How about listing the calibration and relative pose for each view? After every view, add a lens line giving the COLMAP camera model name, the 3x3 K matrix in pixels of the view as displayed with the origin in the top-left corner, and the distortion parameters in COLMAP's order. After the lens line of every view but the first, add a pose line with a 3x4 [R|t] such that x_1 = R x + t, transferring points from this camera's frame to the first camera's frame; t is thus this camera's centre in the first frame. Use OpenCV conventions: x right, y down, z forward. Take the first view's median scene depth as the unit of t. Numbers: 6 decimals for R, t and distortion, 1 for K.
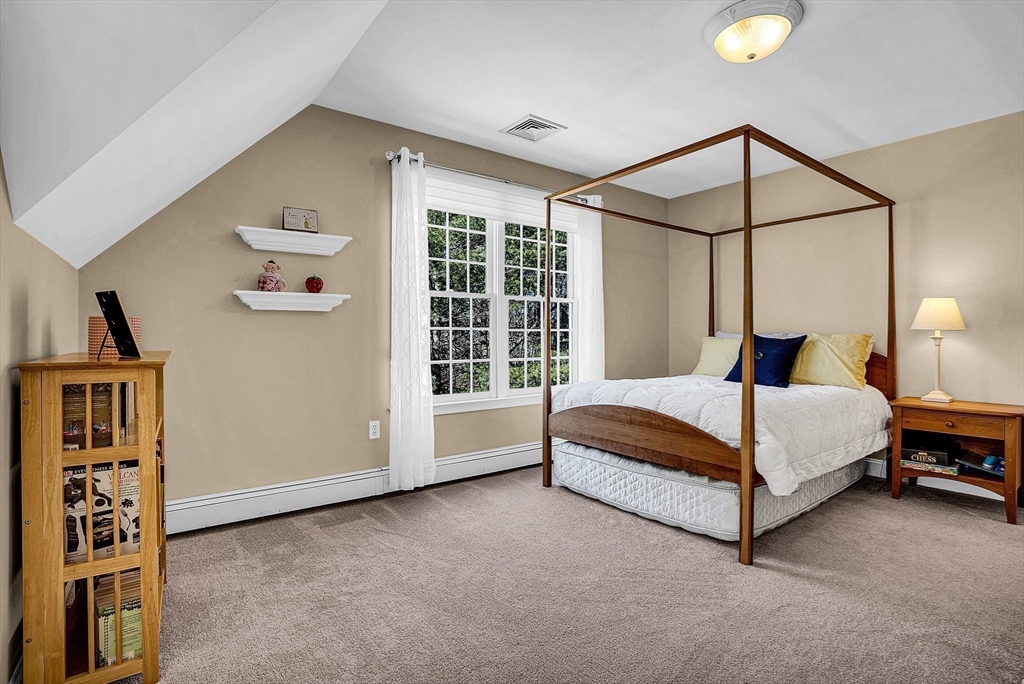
lens RADIAL K [[492.5, 0, 515.2], [0, 492.5, 339.6], [0, 0, 1]] dist [-0.071274, 0.027978]
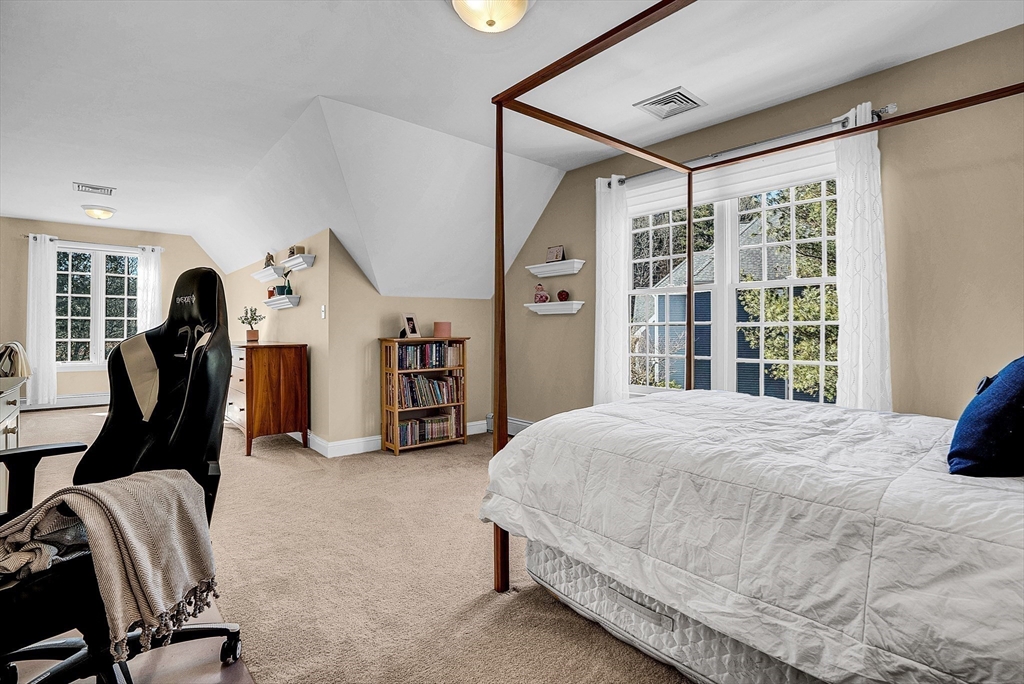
lens RADIAL K [[492.5, 0, 515.2], [0, 492.5, 339.6], [0, 0, 1]] dist [-0.071274, 0.027978]
pose [[0.066518, 0.007984, -0.997753, 0.966040], [-0.030646, 0.999513, 0.005955, 0.013177], [0.997314, 0.030181, 0.066730, 0.694474]]
